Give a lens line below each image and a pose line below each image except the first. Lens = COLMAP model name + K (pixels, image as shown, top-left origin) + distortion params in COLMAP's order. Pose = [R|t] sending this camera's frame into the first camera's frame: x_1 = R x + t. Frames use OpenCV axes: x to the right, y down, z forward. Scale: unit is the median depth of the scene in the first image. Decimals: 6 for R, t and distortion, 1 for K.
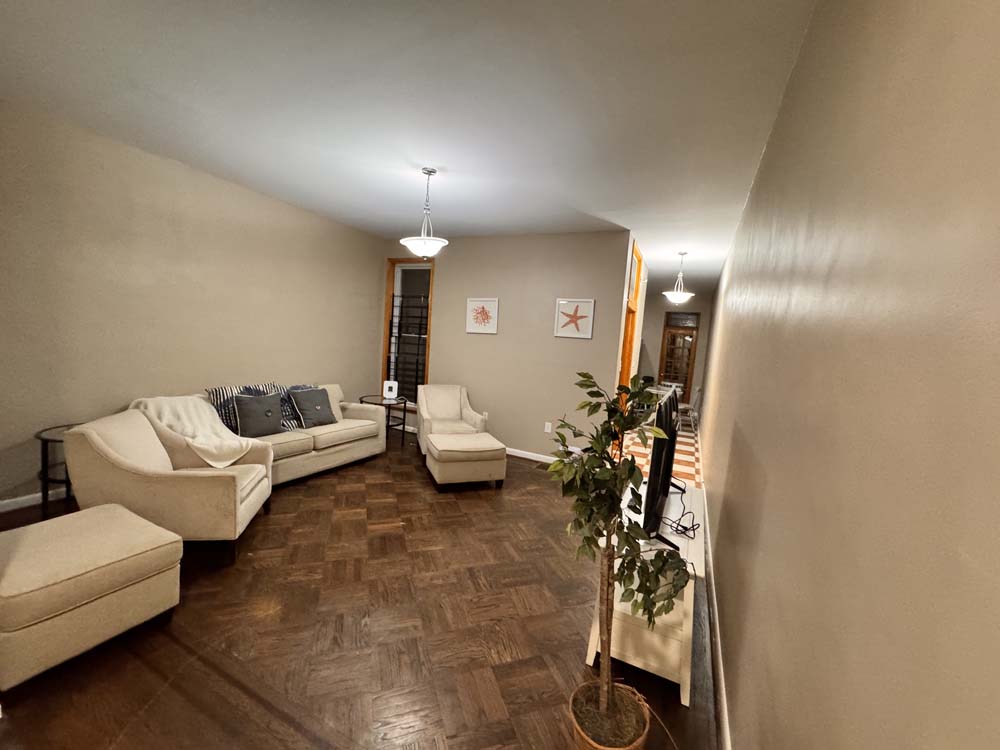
lens RADIAL K [[398.7, 0, 497.3], [0, 398.7, 370.9], [0, 0, 1]] dist [-0.000270, 0.000087]
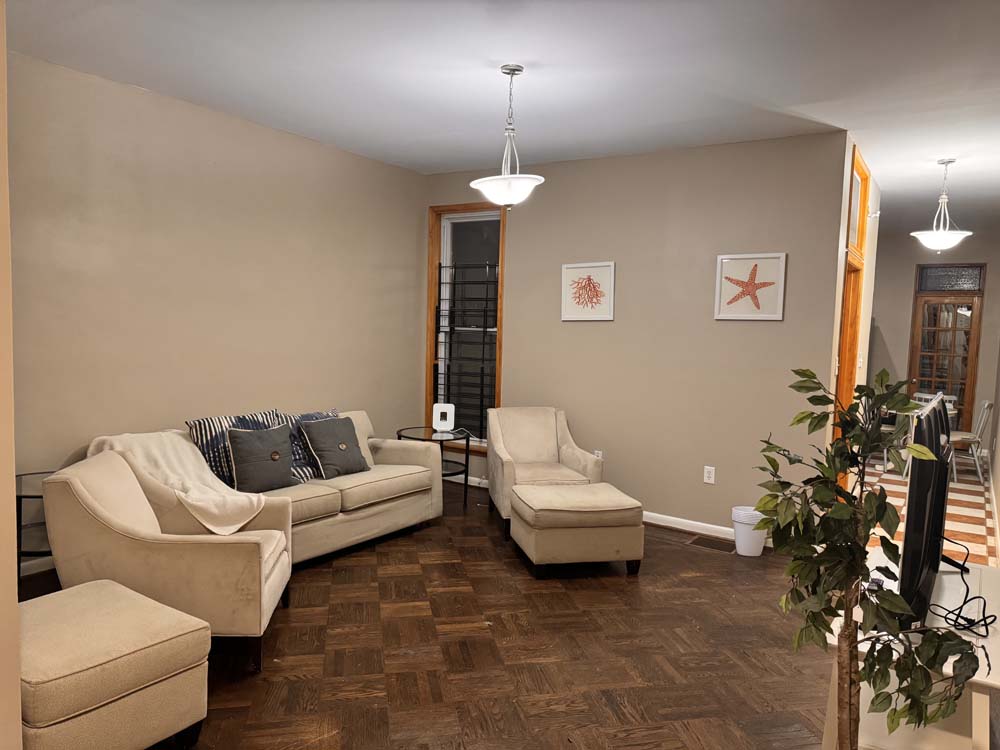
lens RADIAL K [[692.5, 0, 500.0], [0, 692.5, 375.0], [0, 0, 1]] dist [0.077106, -0.094490]
pose [[0.989753, -0.033851, -0.138721, -0.044337], [0.031515, 0.999323, -0.019001, 0.006461], [0.139270, 0.014435, 0.990149, -0.094701]]
